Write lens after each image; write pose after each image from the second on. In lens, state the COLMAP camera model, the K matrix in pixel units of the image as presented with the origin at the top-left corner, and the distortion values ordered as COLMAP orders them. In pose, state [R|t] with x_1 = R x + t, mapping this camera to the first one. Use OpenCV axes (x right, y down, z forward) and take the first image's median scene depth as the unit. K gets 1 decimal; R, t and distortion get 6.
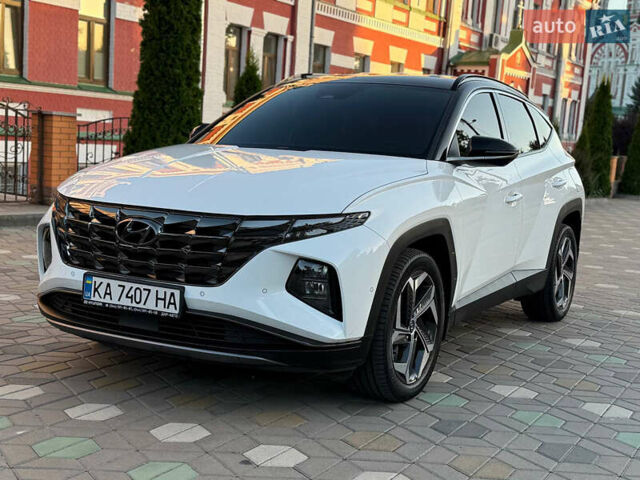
lens RADIAL K [[887.0, 0, 321.6], [0, 887.0, 239.8], [0, 0, 1]] dist [0.115200, 0.000000]
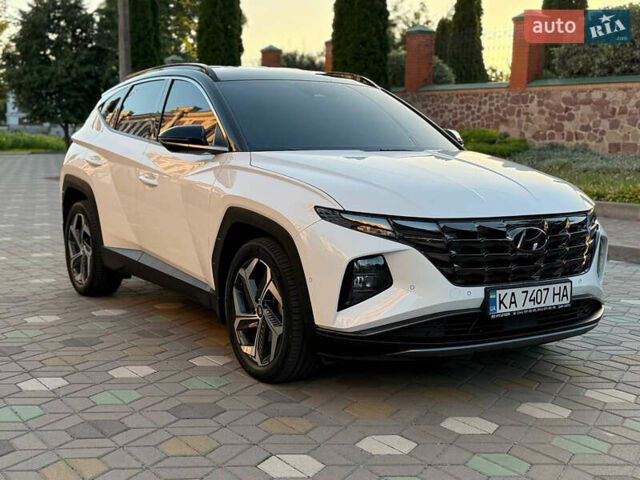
lens RADIAL K [[887.0, 0, 341.5], [0, 887.0, 250.5], [0, 0, 1]] dist [0.115200, 0.000000]
pose [[0.461029, -0.161004, 0.872657, -0.779611], [0.103382, 0.986451, 0.127381, -0.097332], [-0.881343, 0.031491, 0.471427, 0.428161]]
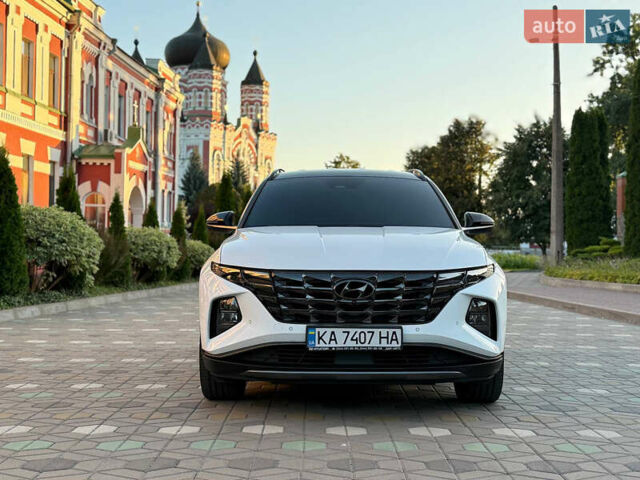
lens RADIAL K [[887.0, 0, 317.9], [0, 887.0, 242.5], [0, 0, 1]] dist [0.115200, 0.000000]
pose [[0.865298, -0.044739, 0.499257, -0.560468], [0.093167, 0.993008, -0.072489, 0.007532], [-0.492524, 0.109239, 0.863416, -0.069524]]
